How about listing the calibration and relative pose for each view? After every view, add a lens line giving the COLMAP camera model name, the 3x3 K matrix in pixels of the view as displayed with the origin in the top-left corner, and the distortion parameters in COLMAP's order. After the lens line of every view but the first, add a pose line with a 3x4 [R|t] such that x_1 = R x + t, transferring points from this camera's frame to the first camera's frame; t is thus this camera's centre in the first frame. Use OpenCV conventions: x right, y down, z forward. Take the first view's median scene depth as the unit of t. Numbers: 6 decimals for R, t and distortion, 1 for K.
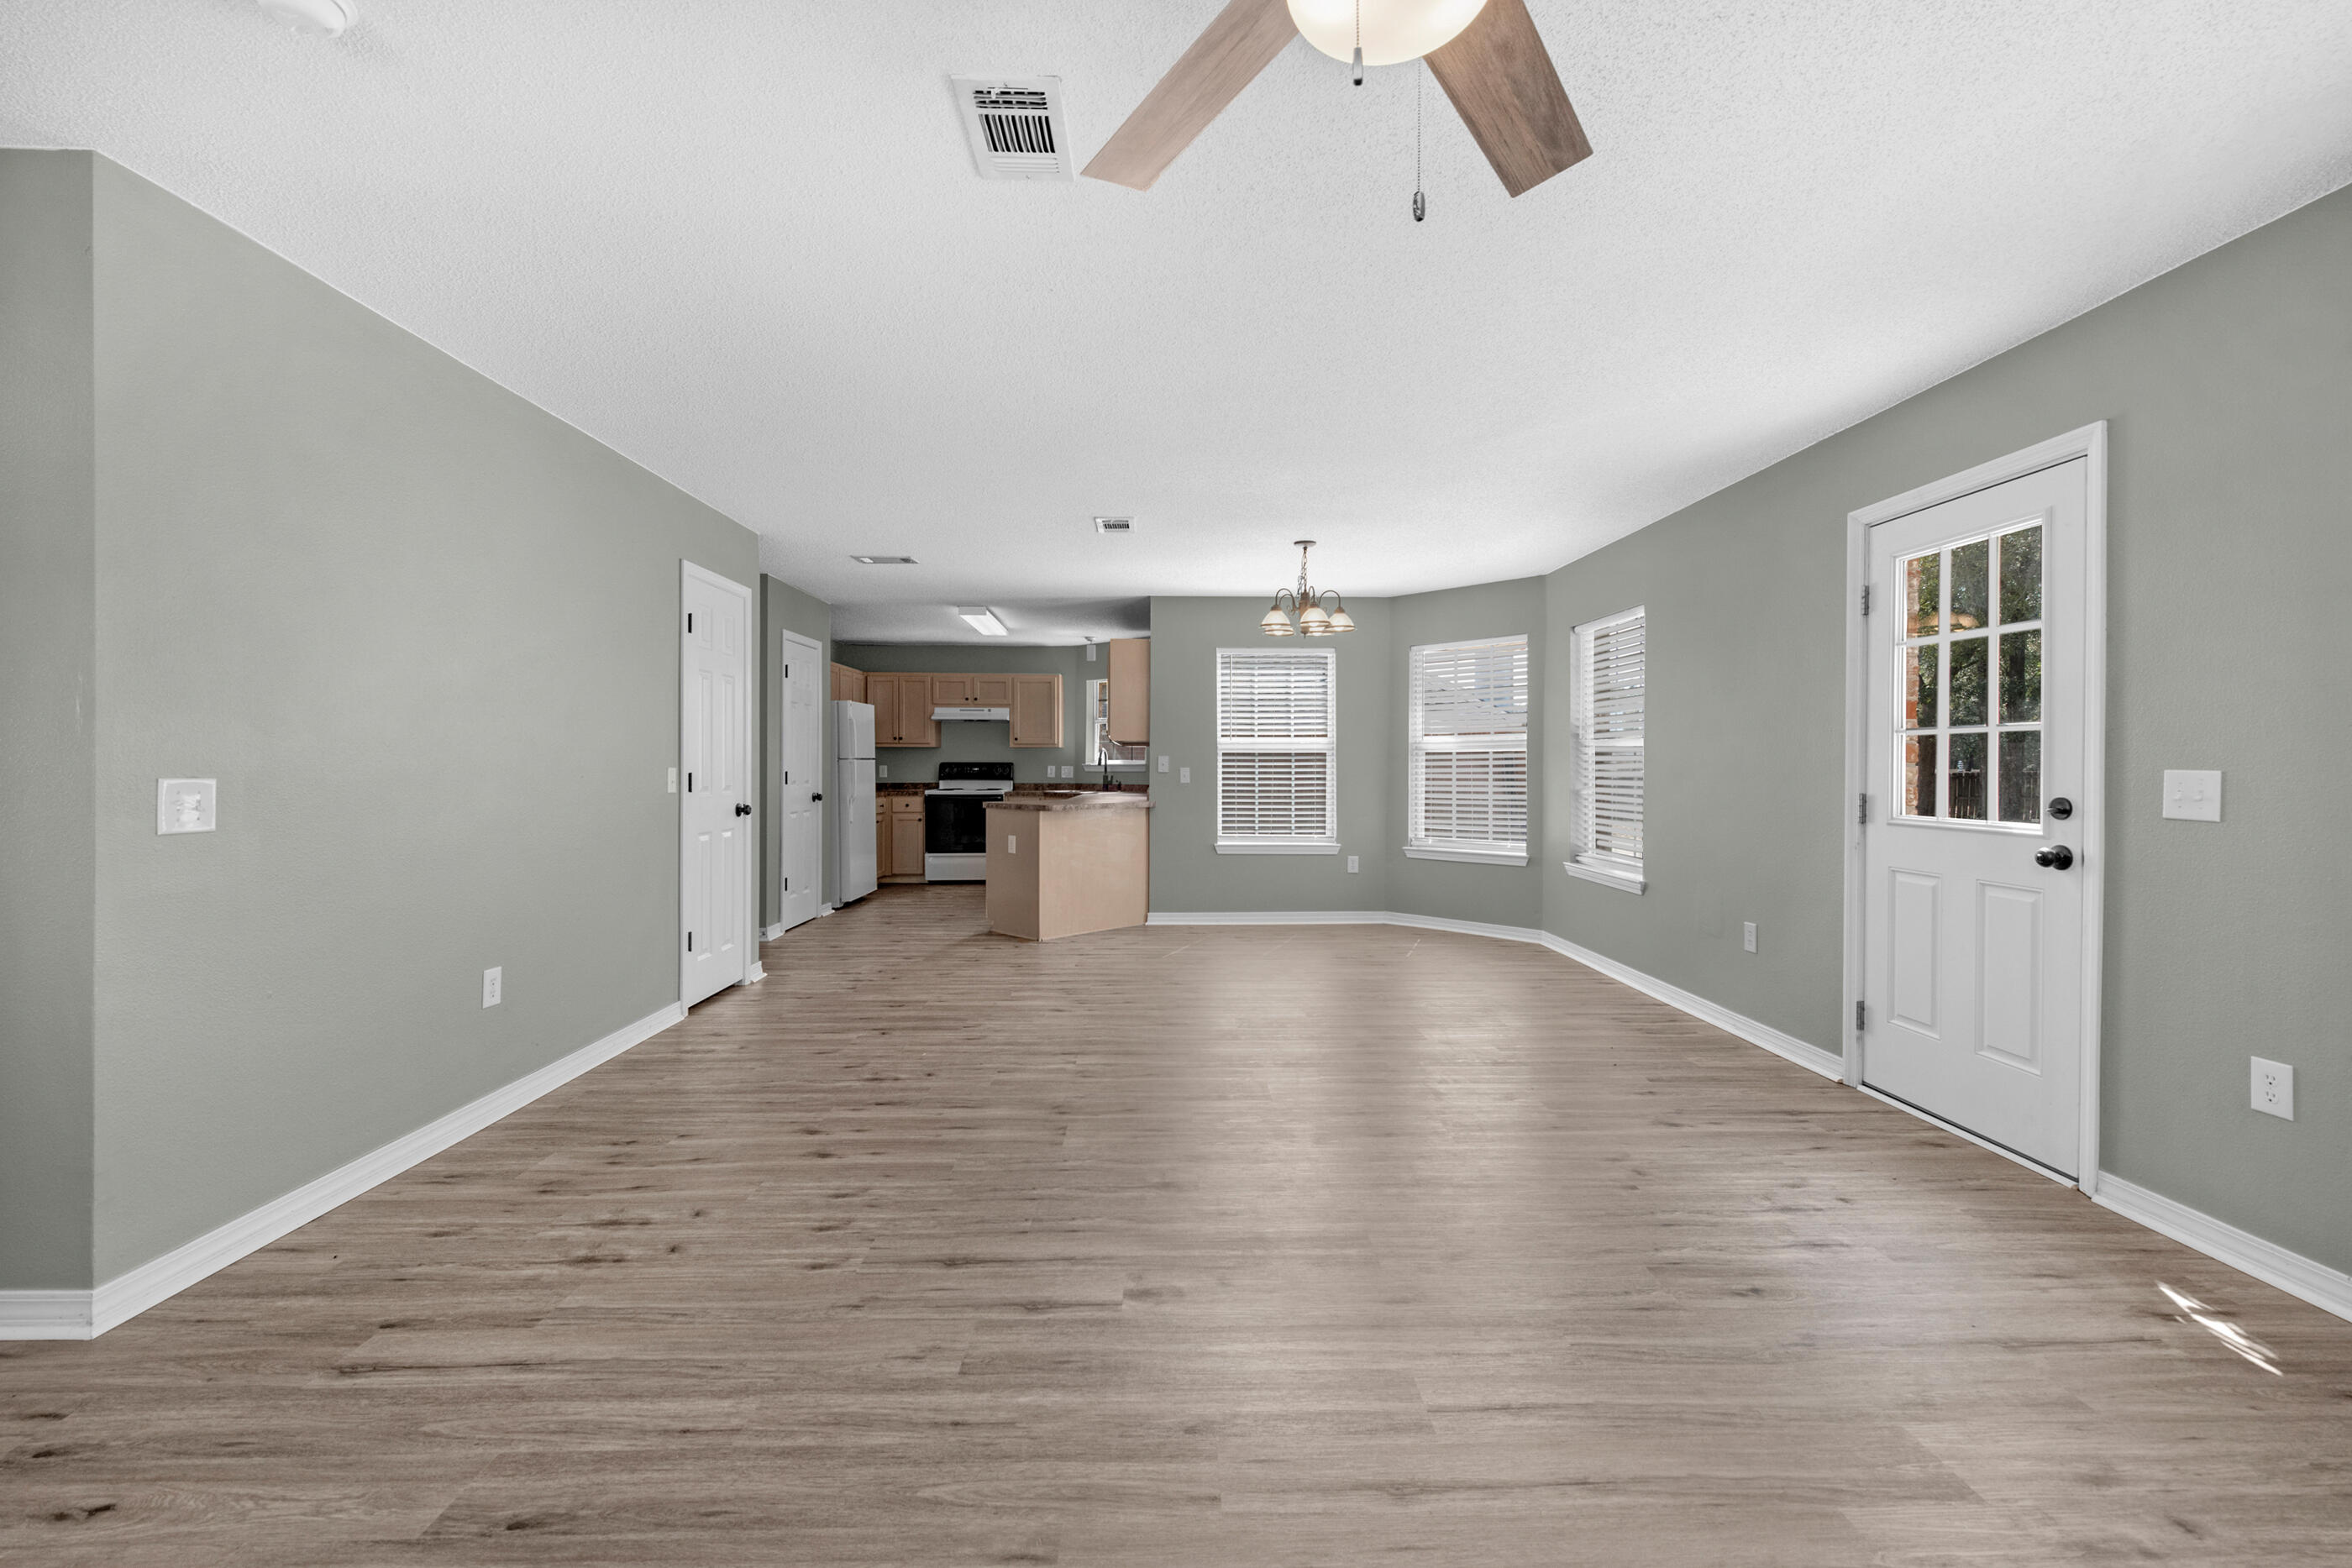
lens RADIAL K [[933.3, 0, 1193.3], [0, 933.3, 765.0], [0, 0, 1]] dist [0.010359, -0.004320]
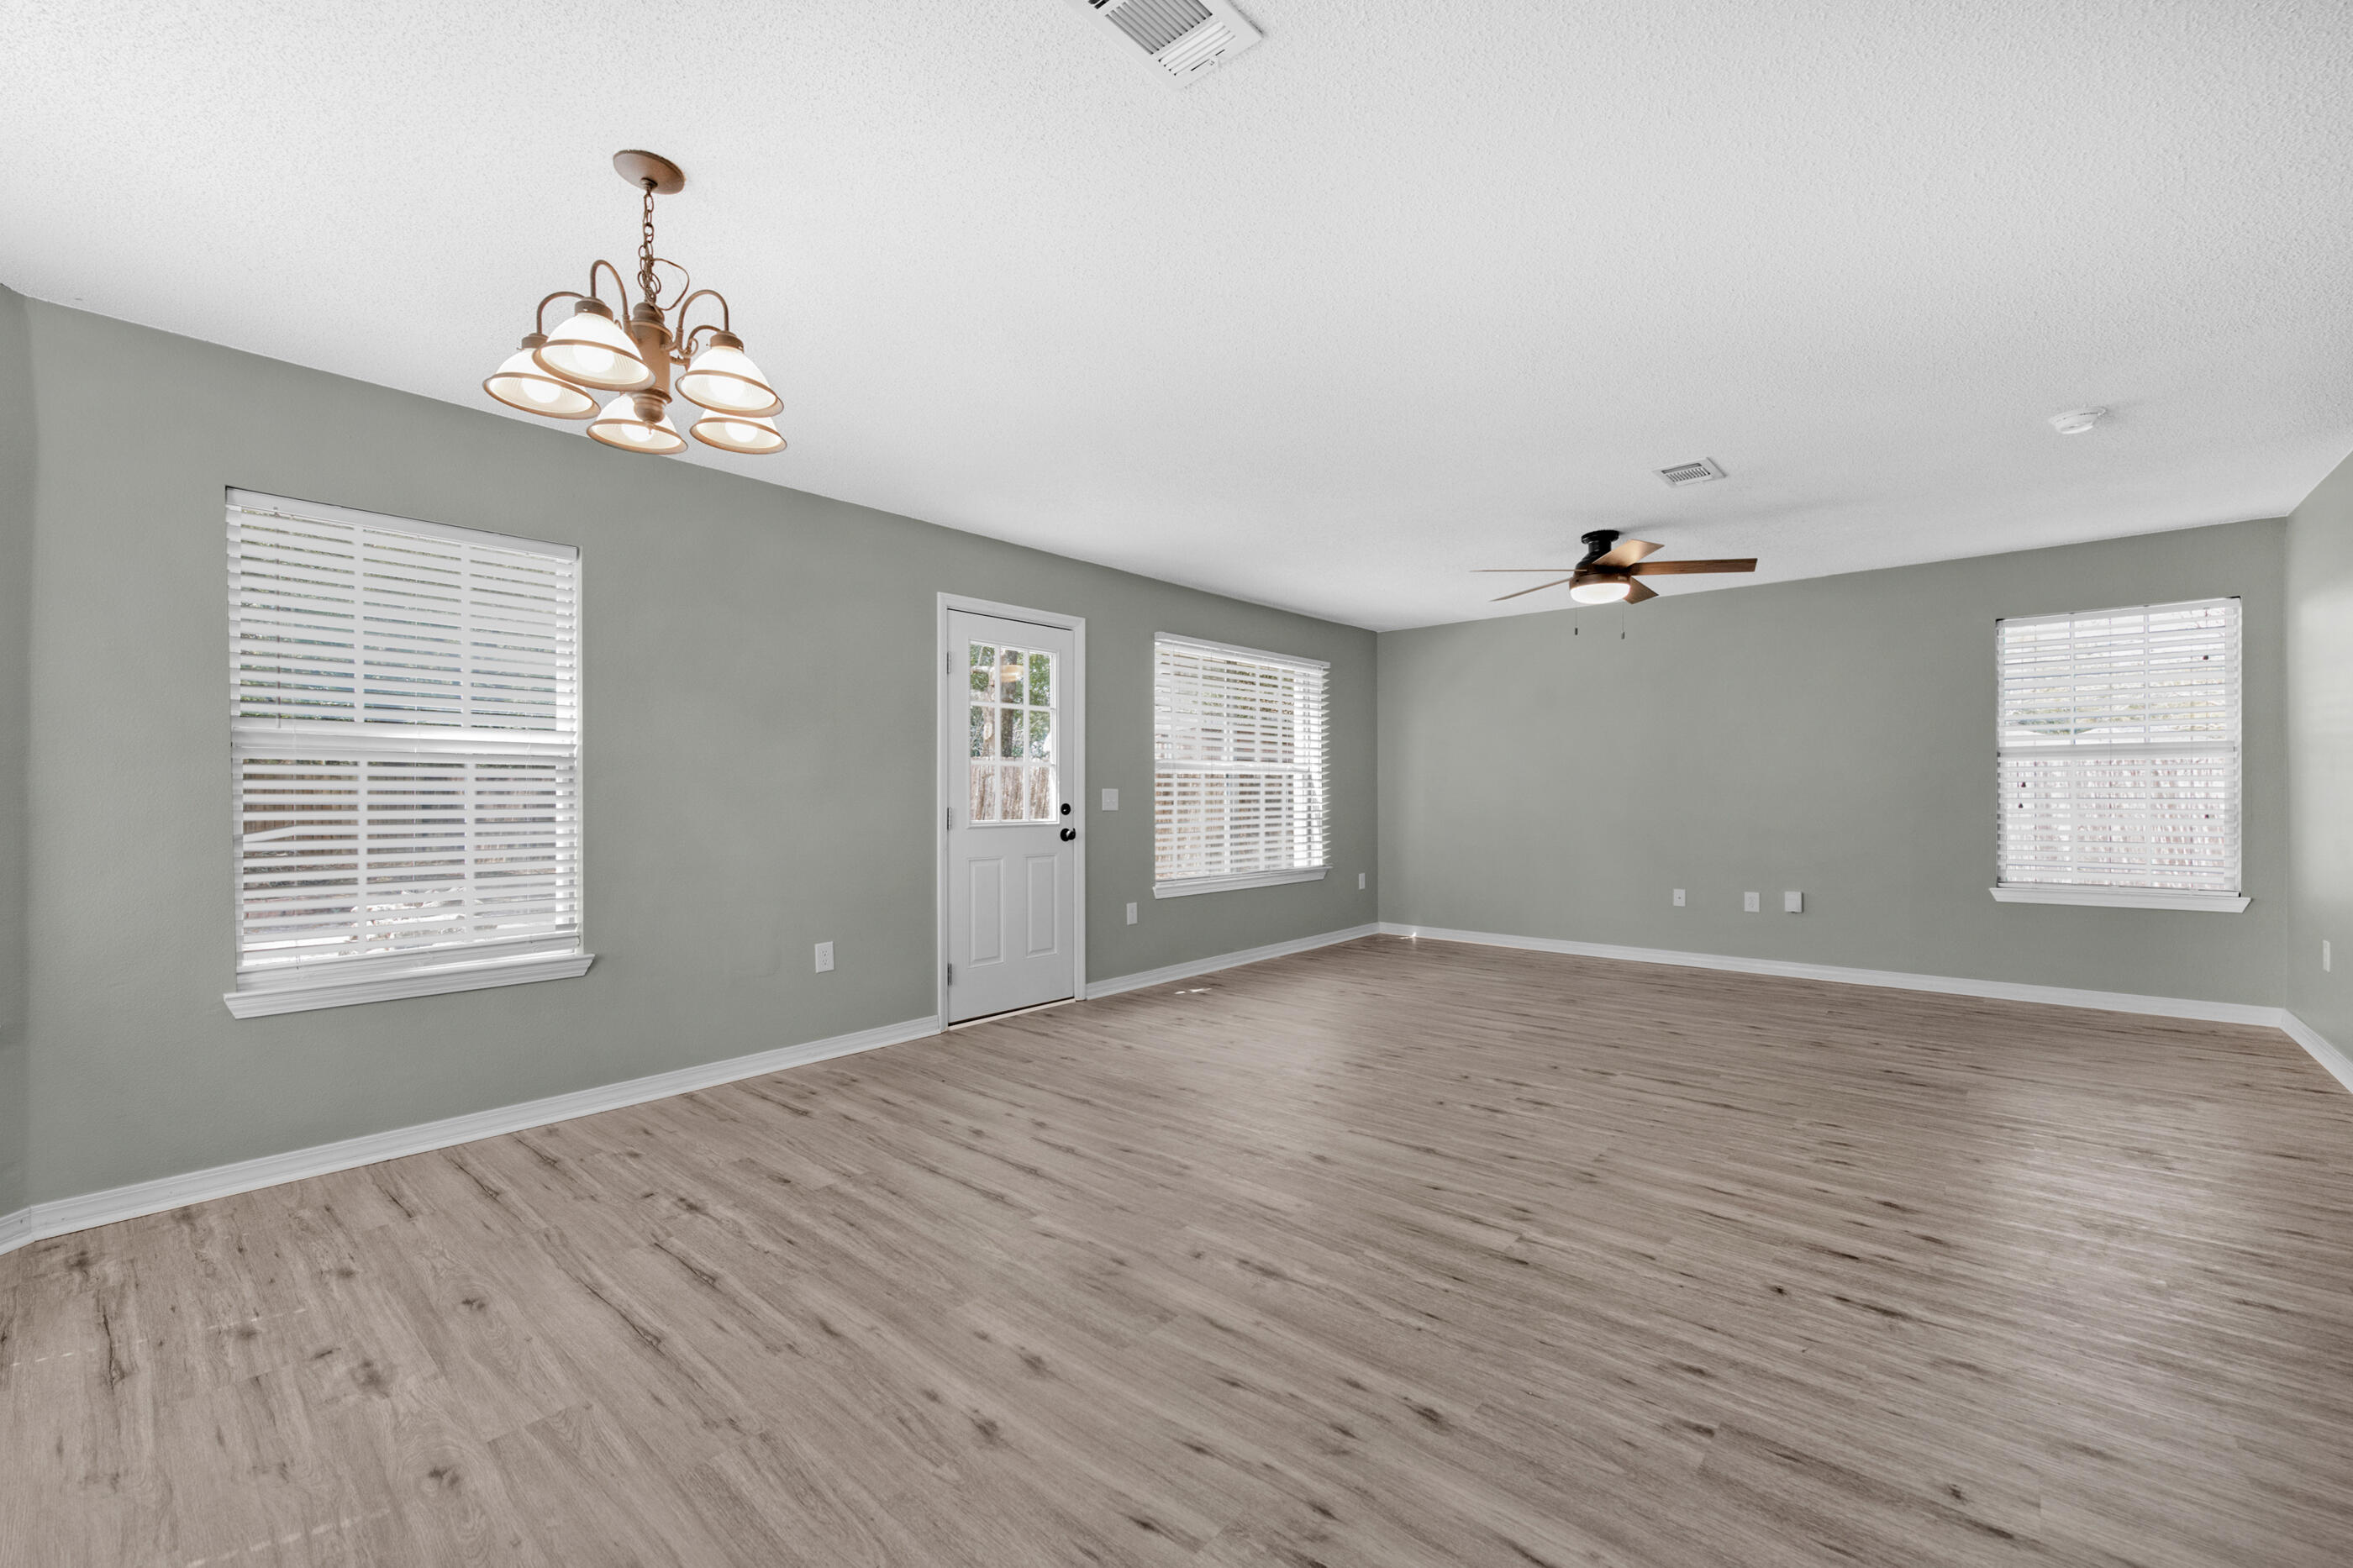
lens RADIAL K [[923.1, 0, 1159.8], [0, 923.1, 794.4], [0, 0, 1]] dist [0.017961, -0.004469]
pose [[-0.706375, 0.001661, 0.707835, -0.430215], [0.005441, 0.999980, 0.003084, 0.009435], [-0.707816, 0.006030, -0.706371, 1.722858]]
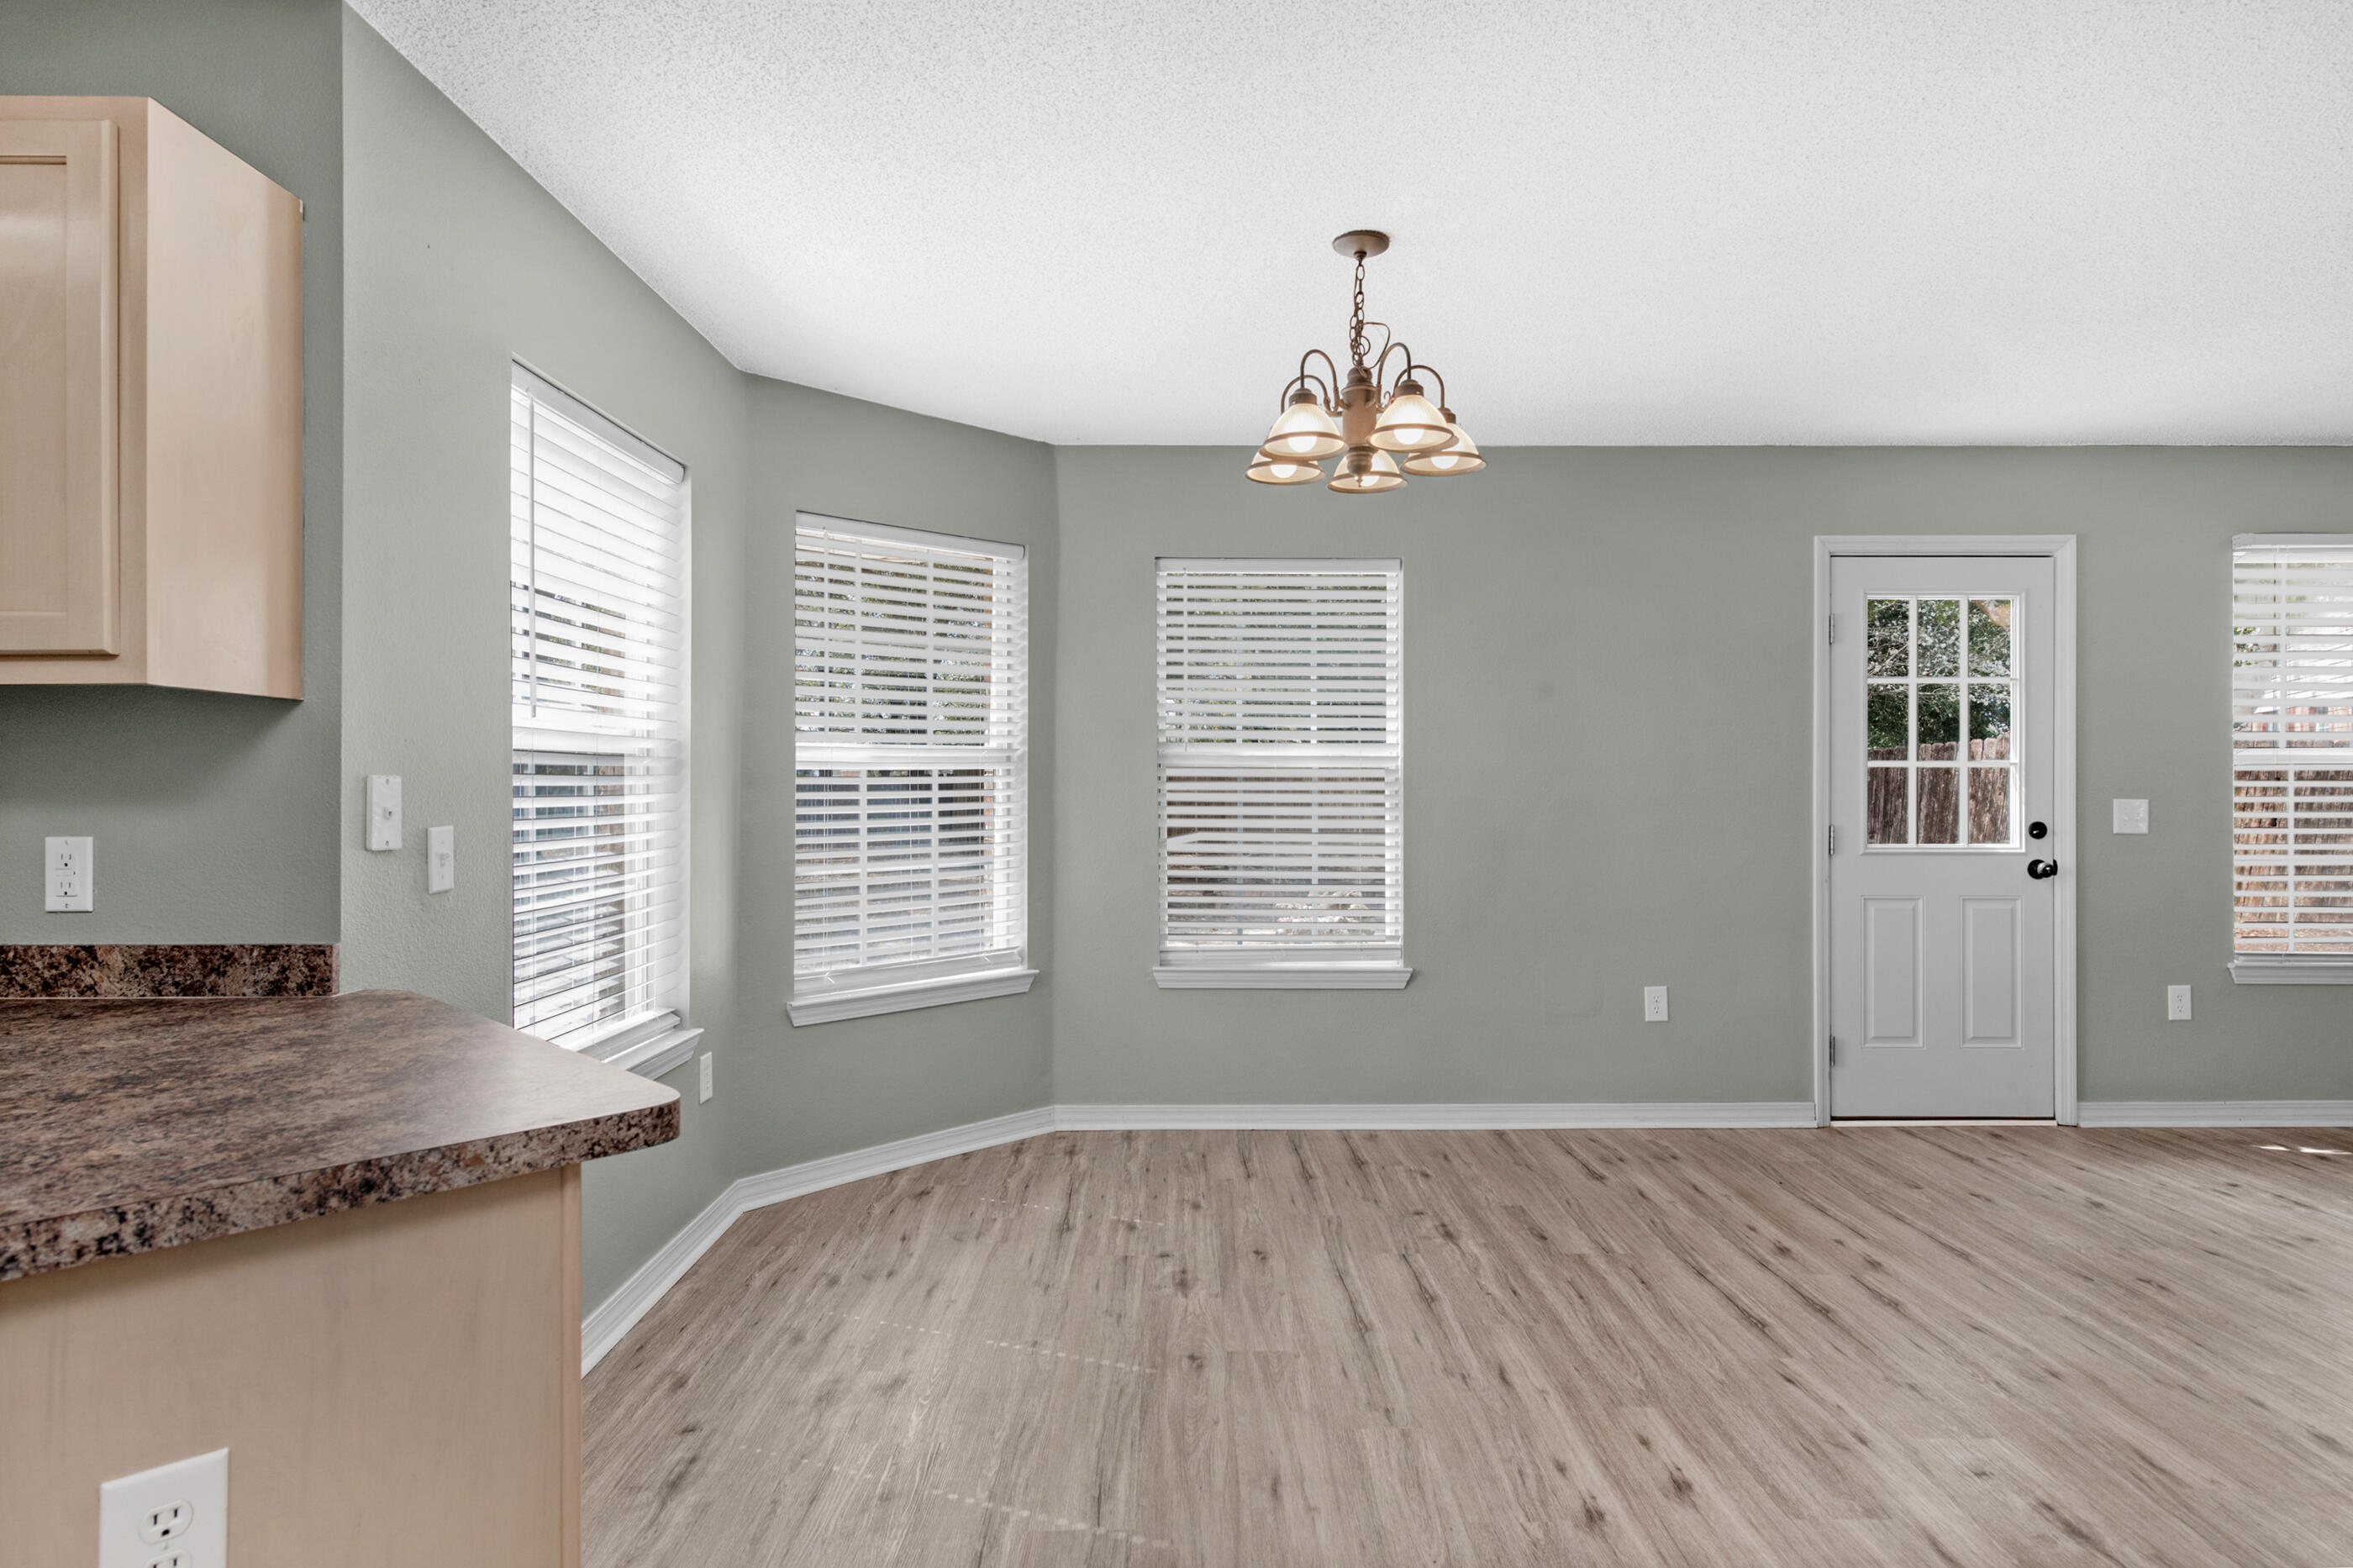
lens RADIAL K [[1277.6, 0, 1237.0], [0, 1277.6, 782.3], [0, 0, 1]] dist [0.025435, -0.000878]
pose [[0.025916, 0.002920, 0.999660, -0.660282], [0.004848, 0.999984, -0.003046, -0.013754], [-0.999652, 0.004926, 0.025901, 1.596972]]
